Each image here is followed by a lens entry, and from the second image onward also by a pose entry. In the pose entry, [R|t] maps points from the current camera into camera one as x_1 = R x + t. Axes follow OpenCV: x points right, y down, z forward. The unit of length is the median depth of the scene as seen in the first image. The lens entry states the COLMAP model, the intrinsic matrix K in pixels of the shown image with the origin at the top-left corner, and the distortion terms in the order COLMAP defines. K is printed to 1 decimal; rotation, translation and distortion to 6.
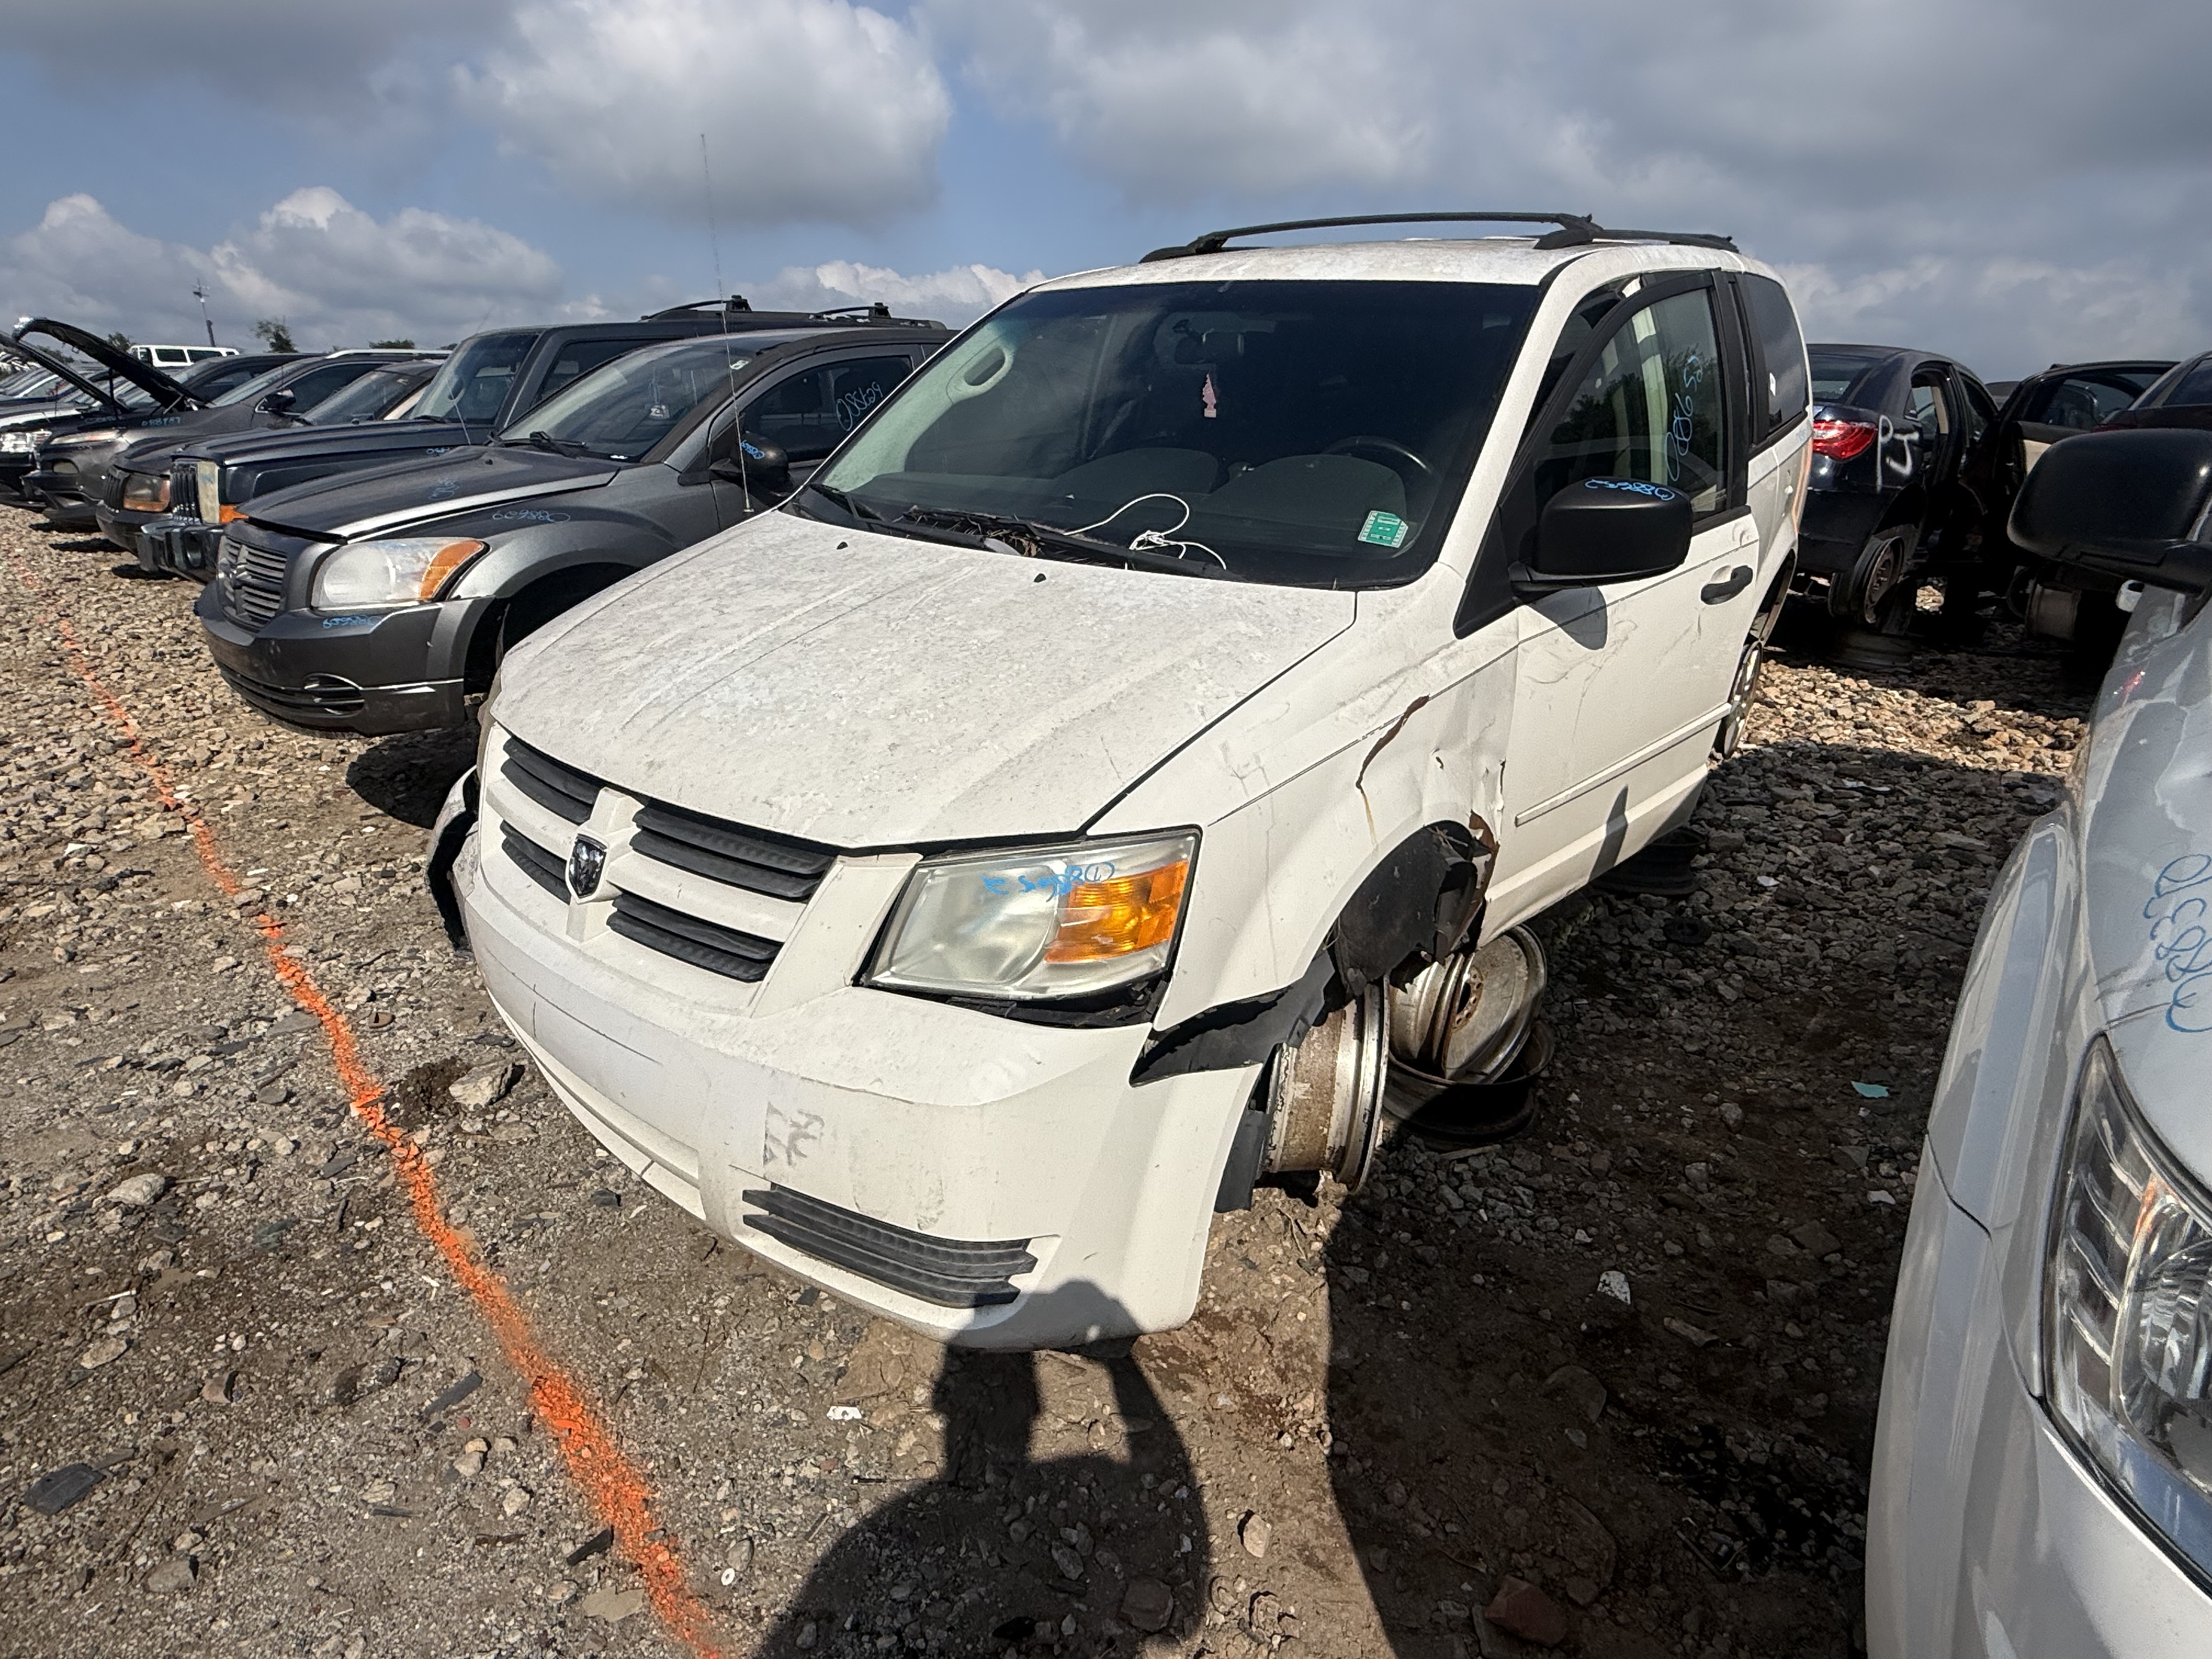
lens RADIAL K [[1166.2, 0, 1101.5], [0, 1166.2, 838.9], [0, 0, 1]] dist [0.001001, -0.001630]
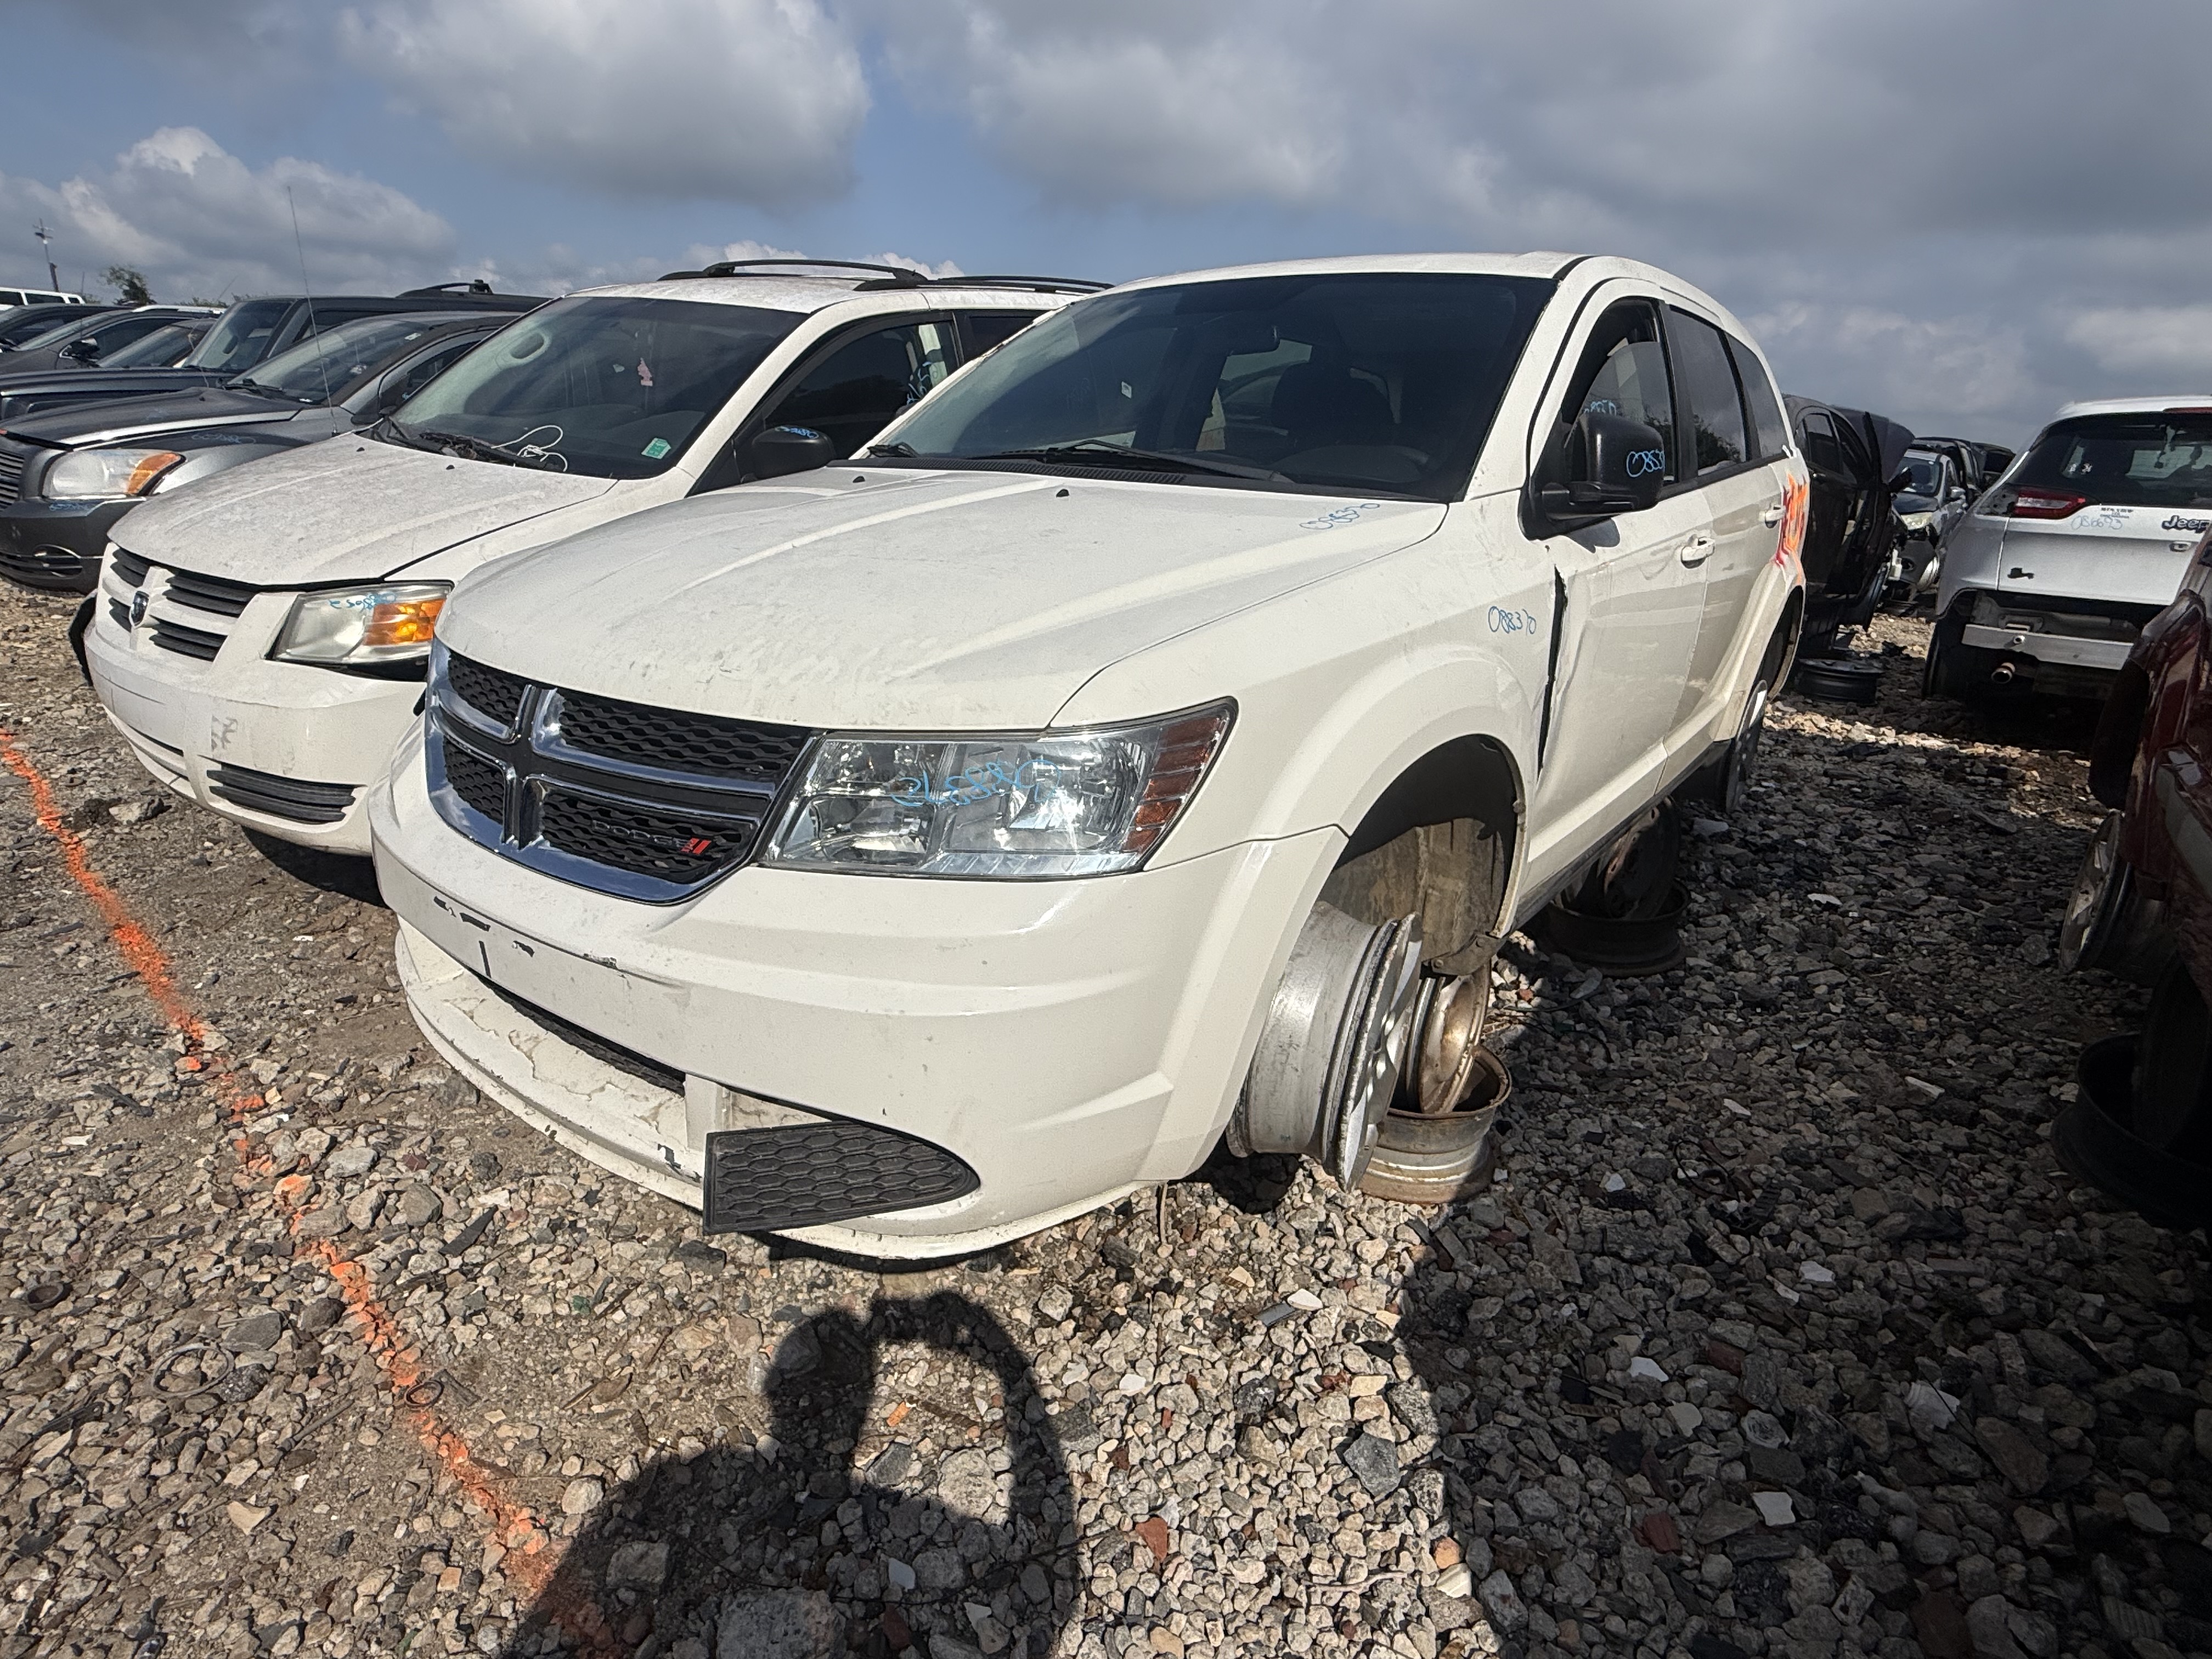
lens RADIAL K [[1168.5, 0, 1106.0], [0, 1168.5, 829.5], [0, 0, 1]] dist [0.006463, -0.003418]
pose [[0.996270, 0.020859, 0.083736, 0.263140], [-0.020173, 0.999756, -0.009025, 0.103422], [-0.083904, 0.007302, 0.996447, -0.268579]]
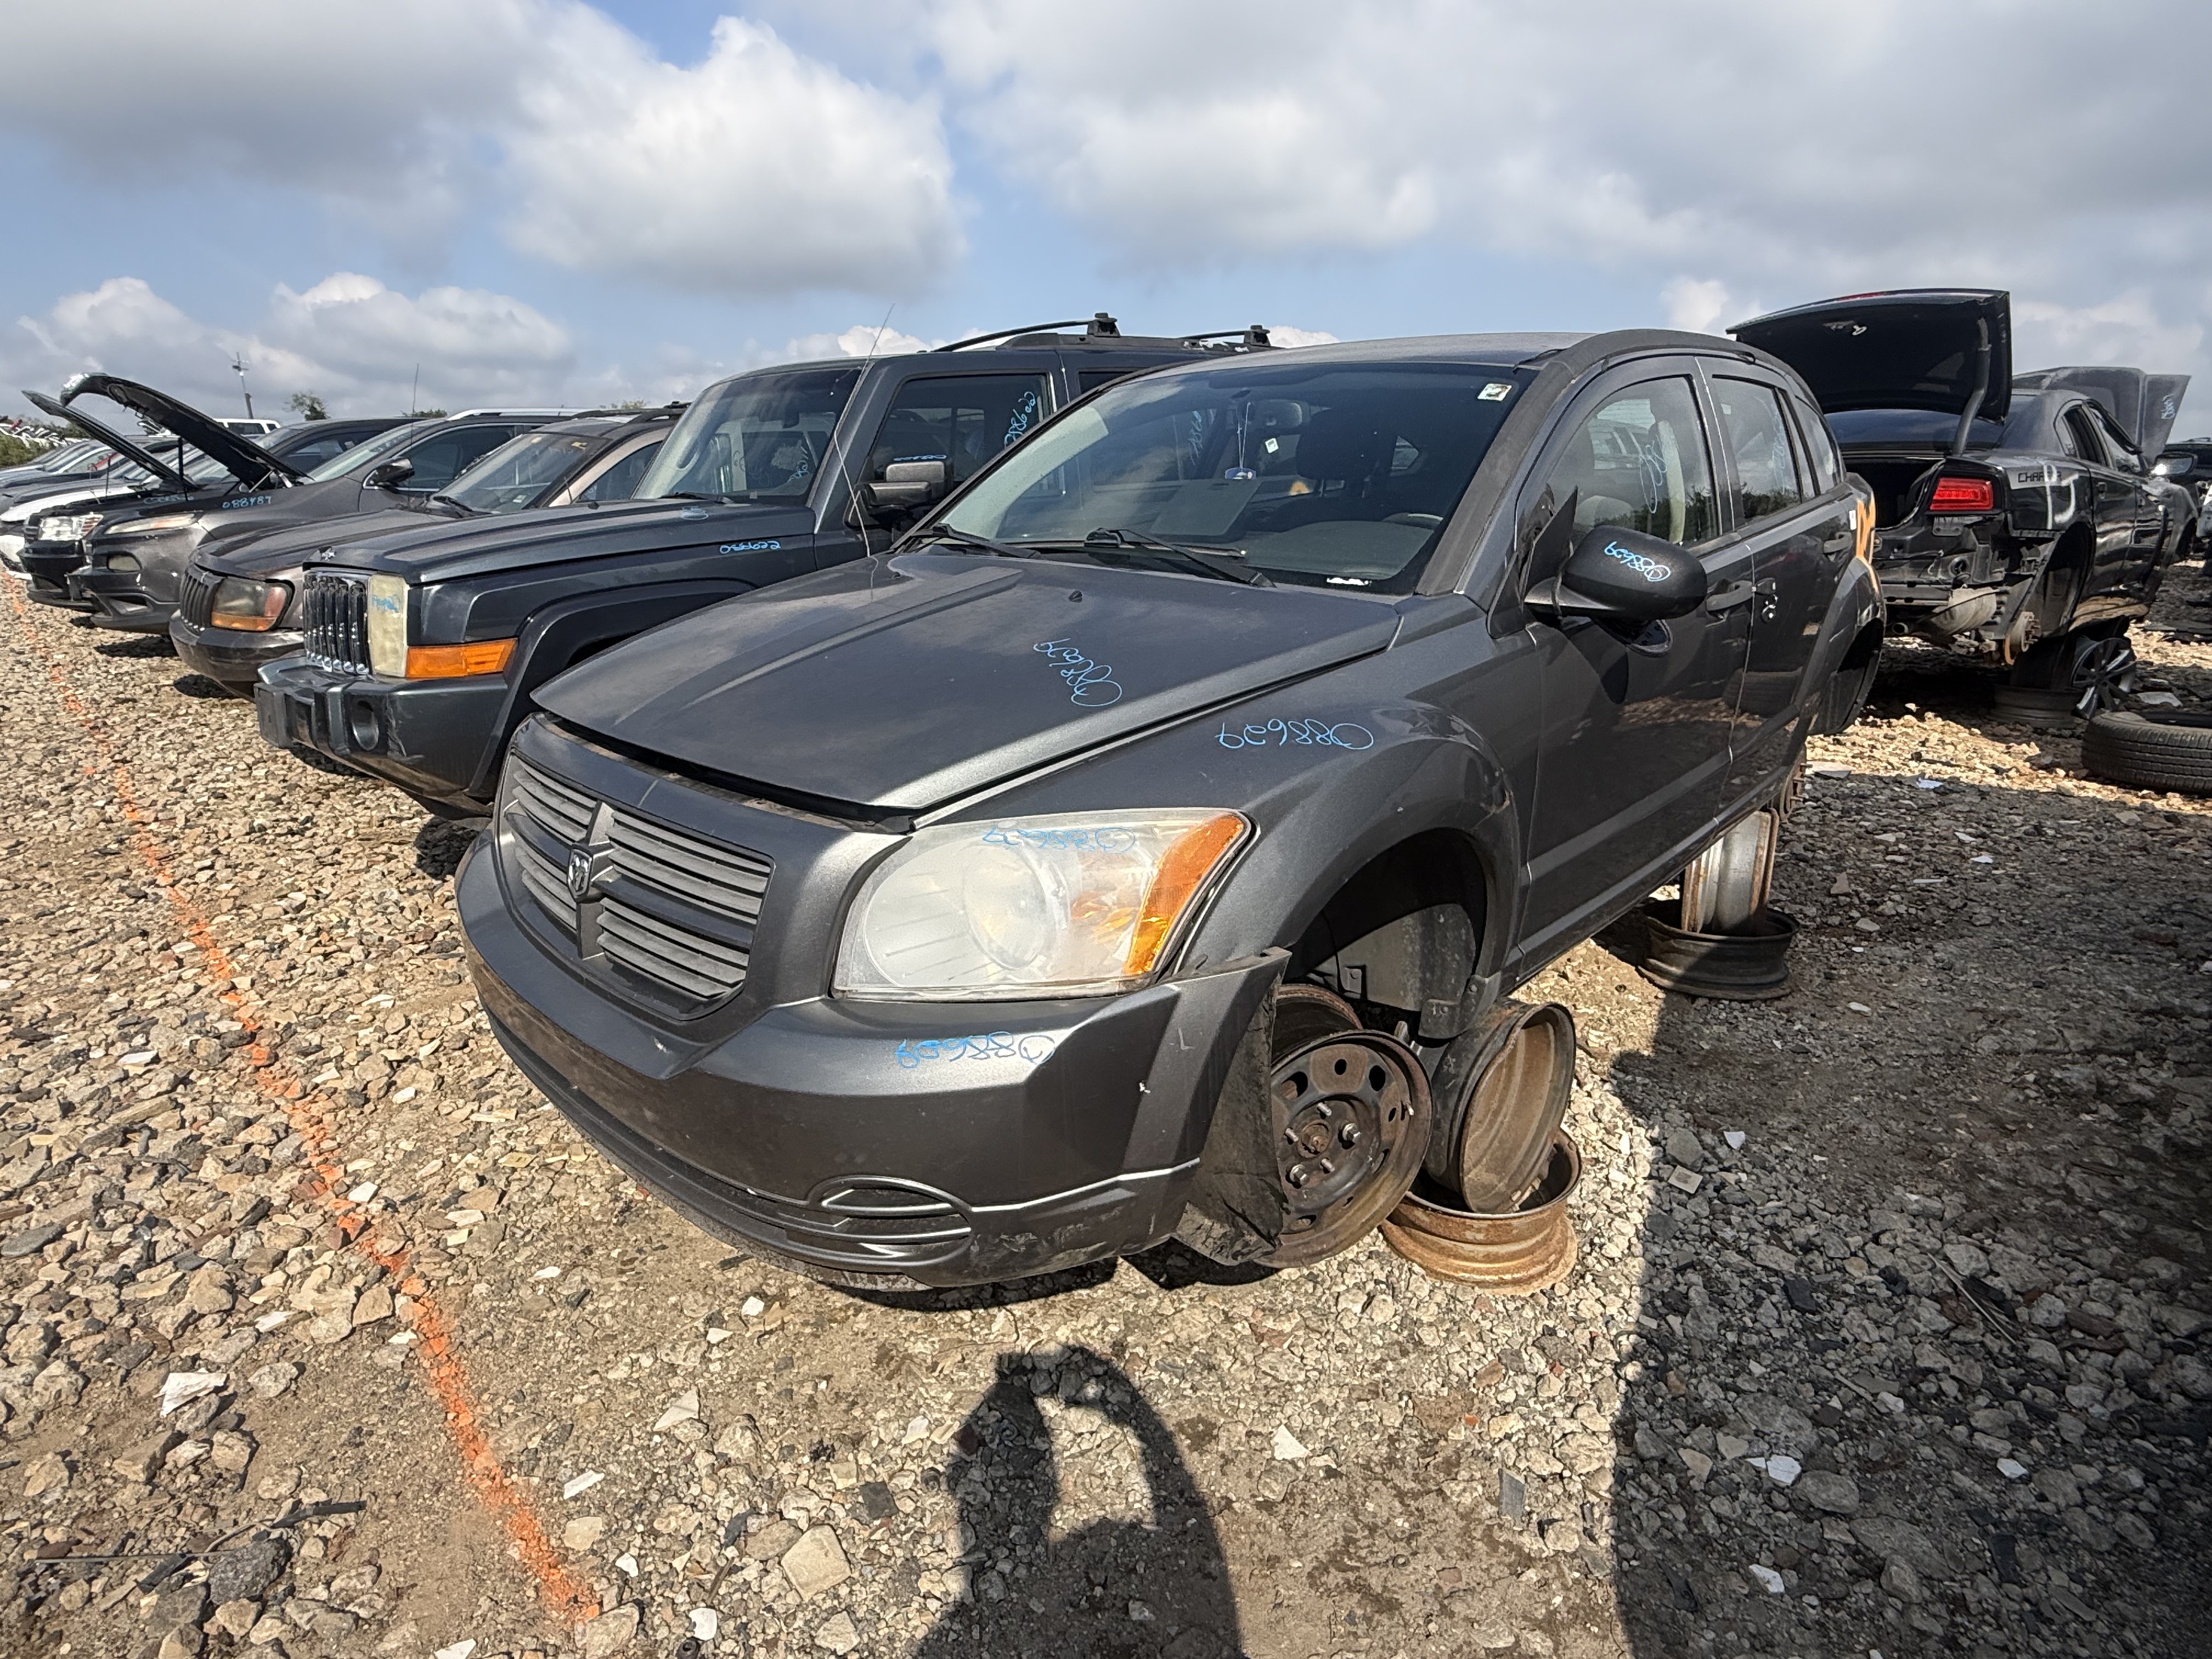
lens RADIAL K [[1168.5, 0, 1106.0], [0, 1168.5, 829.5], [0, 0, 1]] dist [0.006463, -0.003418]
pose [[0.999812, -0.015790, -0.011283, -0.342843], [0.015198, 0.998596, -0.050753, -0.137186], [0.012069, 0.050572, 0.998648, 0.355739]]
